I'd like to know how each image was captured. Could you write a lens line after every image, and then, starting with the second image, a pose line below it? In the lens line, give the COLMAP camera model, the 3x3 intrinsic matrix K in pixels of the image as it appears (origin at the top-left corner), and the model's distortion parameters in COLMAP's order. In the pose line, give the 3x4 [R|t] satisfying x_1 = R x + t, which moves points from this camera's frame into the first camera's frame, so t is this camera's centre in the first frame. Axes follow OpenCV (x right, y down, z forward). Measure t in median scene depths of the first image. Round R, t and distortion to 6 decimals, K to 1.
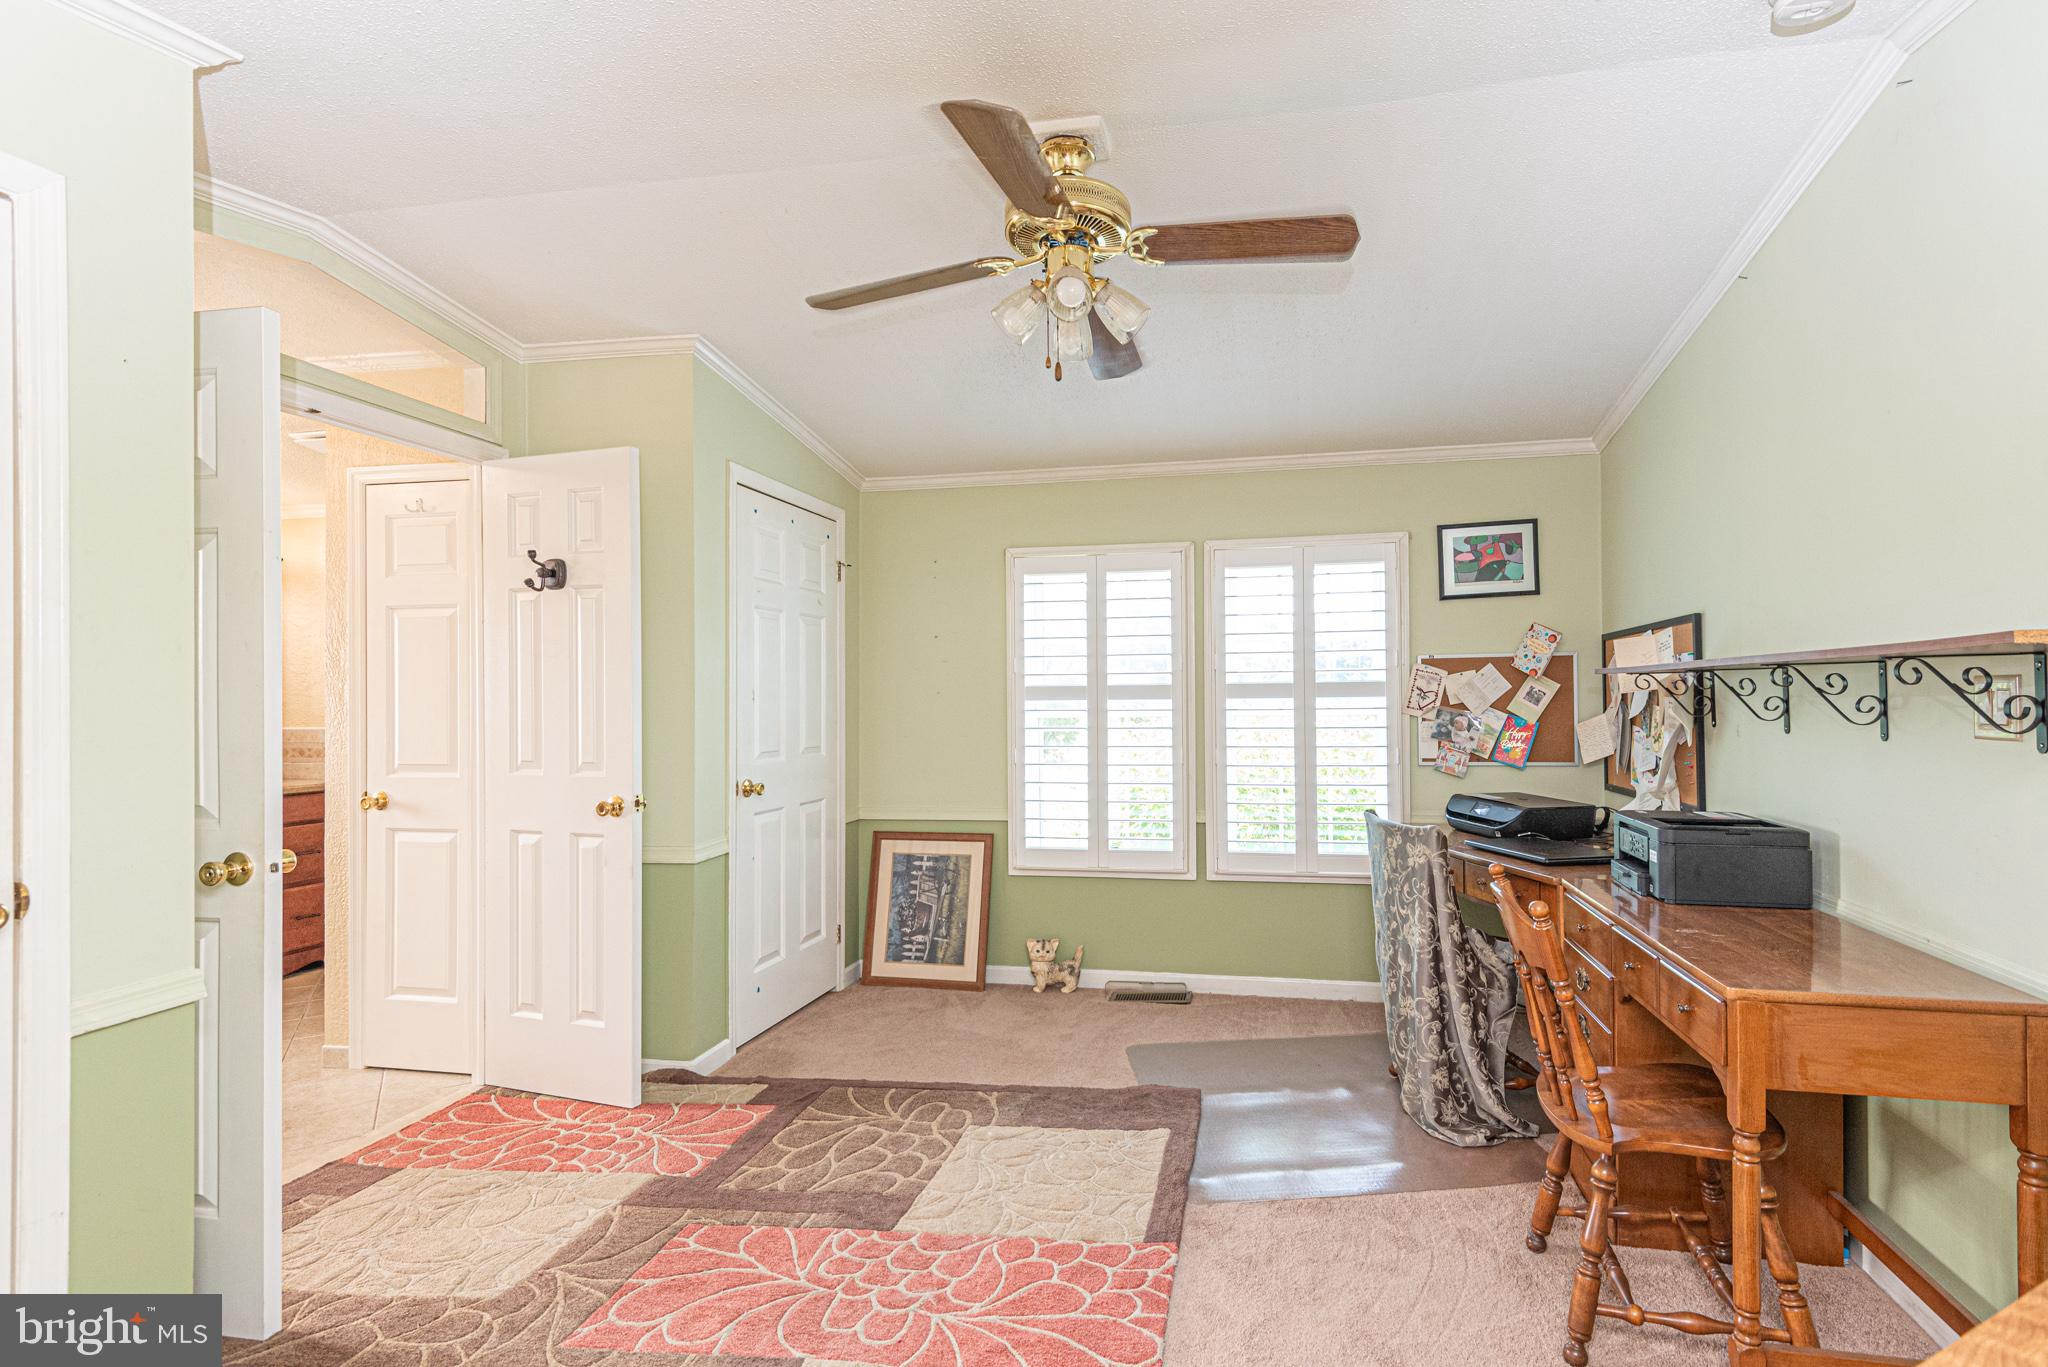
lens RADIAL K [[967.2, 0, 1005.5], [0, 967.2, 685.2], [0, 0, 1]] dist [0.027195, -0.016481]
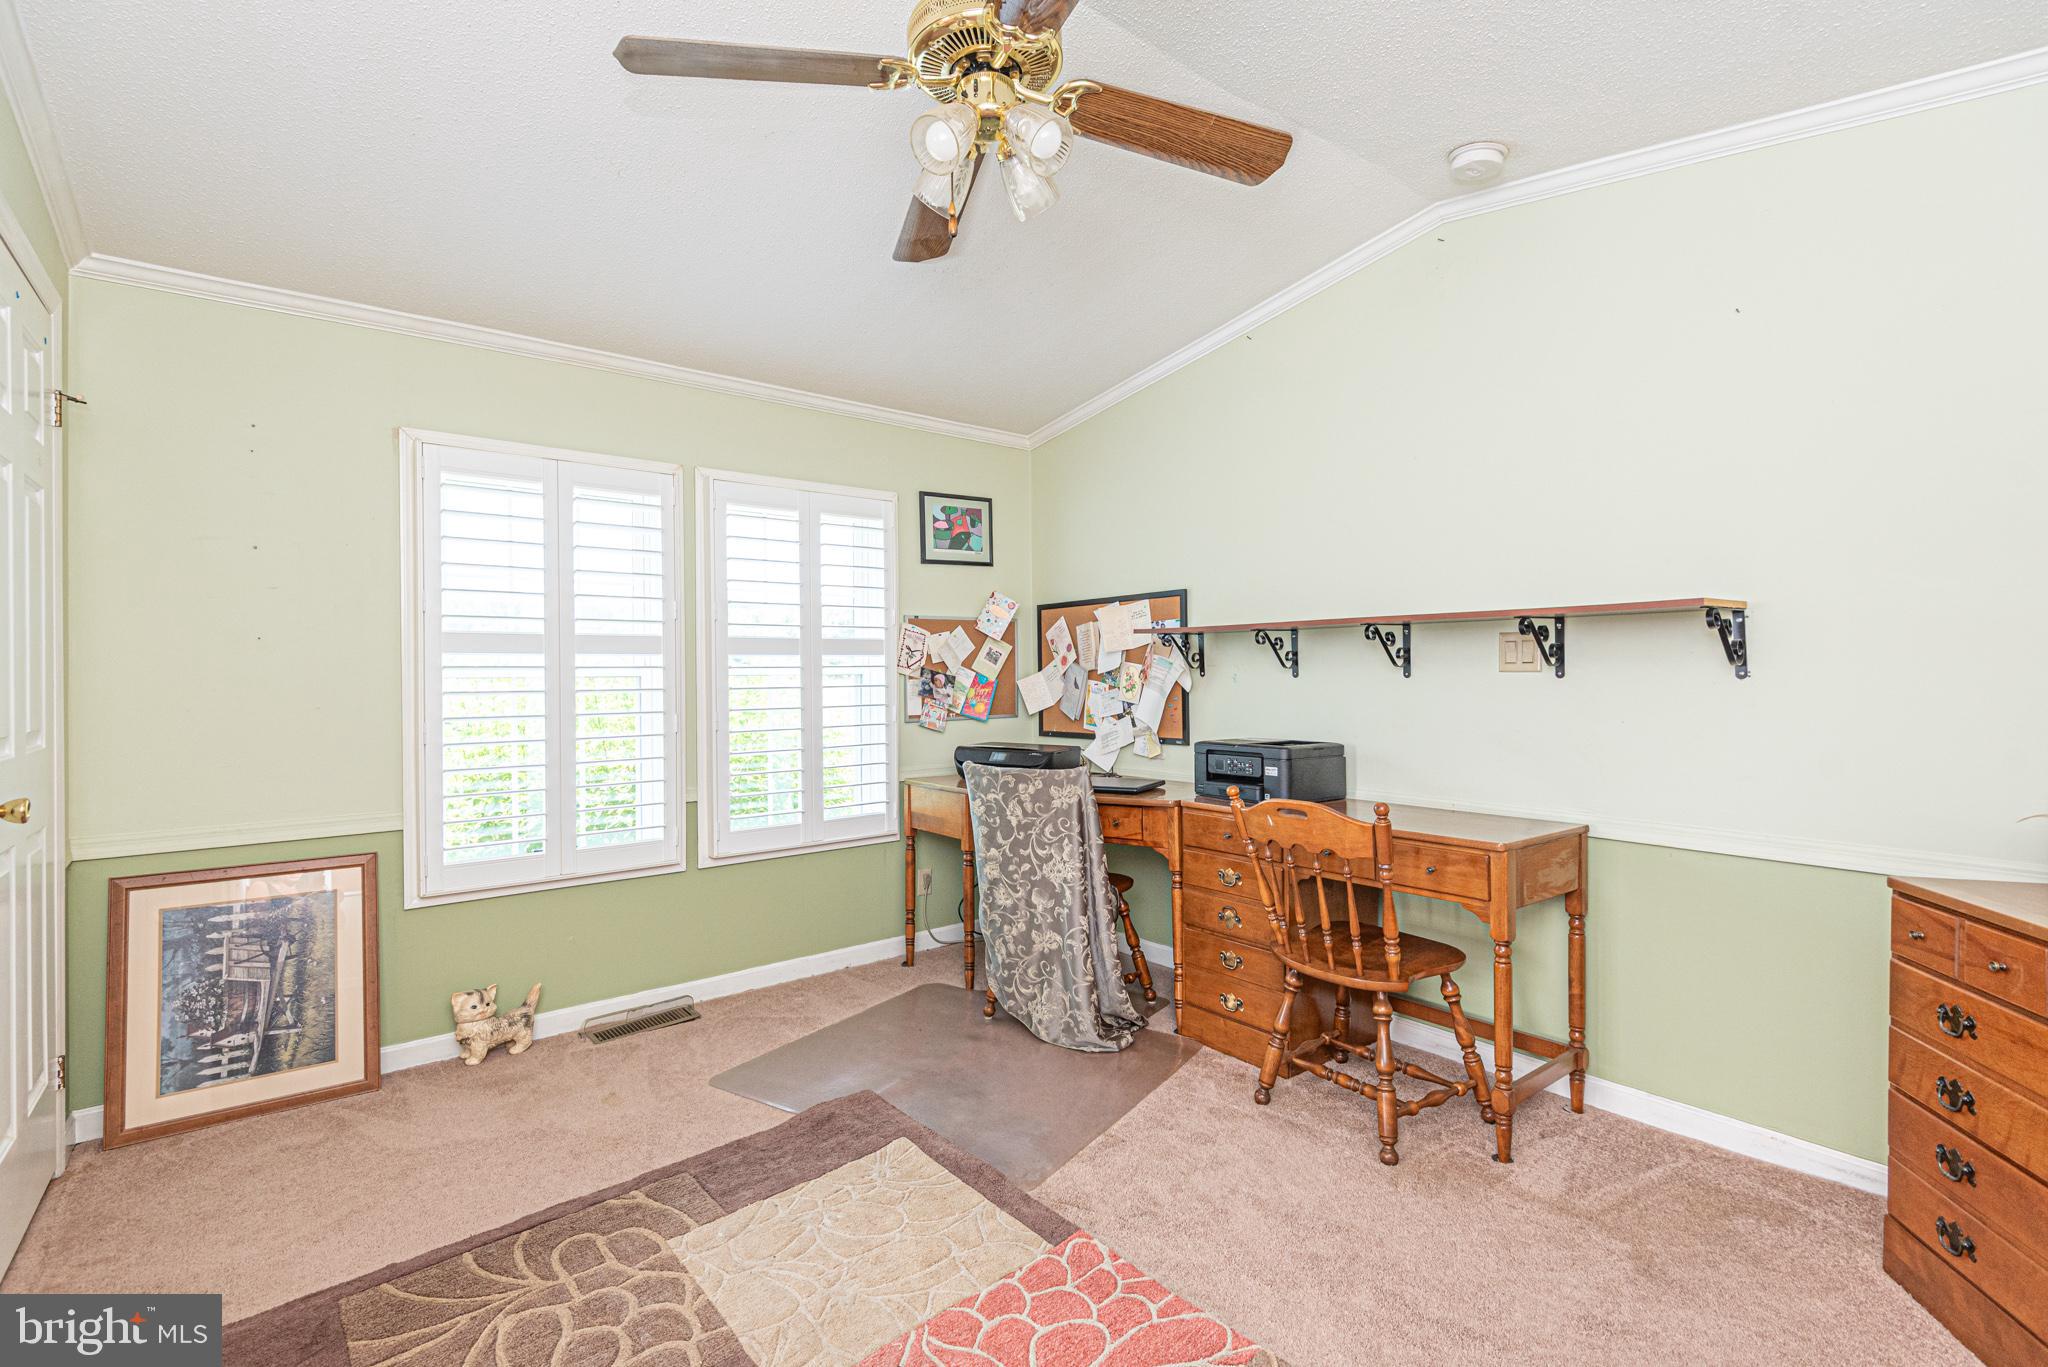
lens RADIAL K [[987.1, 0, 1059.9], [0, 987.1, 678.0], [0, 0, 1]] dist [0.035193, -0.024346]
pose [[0.614286, 0.000496, 0.789083, -0.292520], [-0.011782, 0.999894, 0.008543, 0.024250], [-0.788995, -0.014545, 0.614227, 0.228765]]
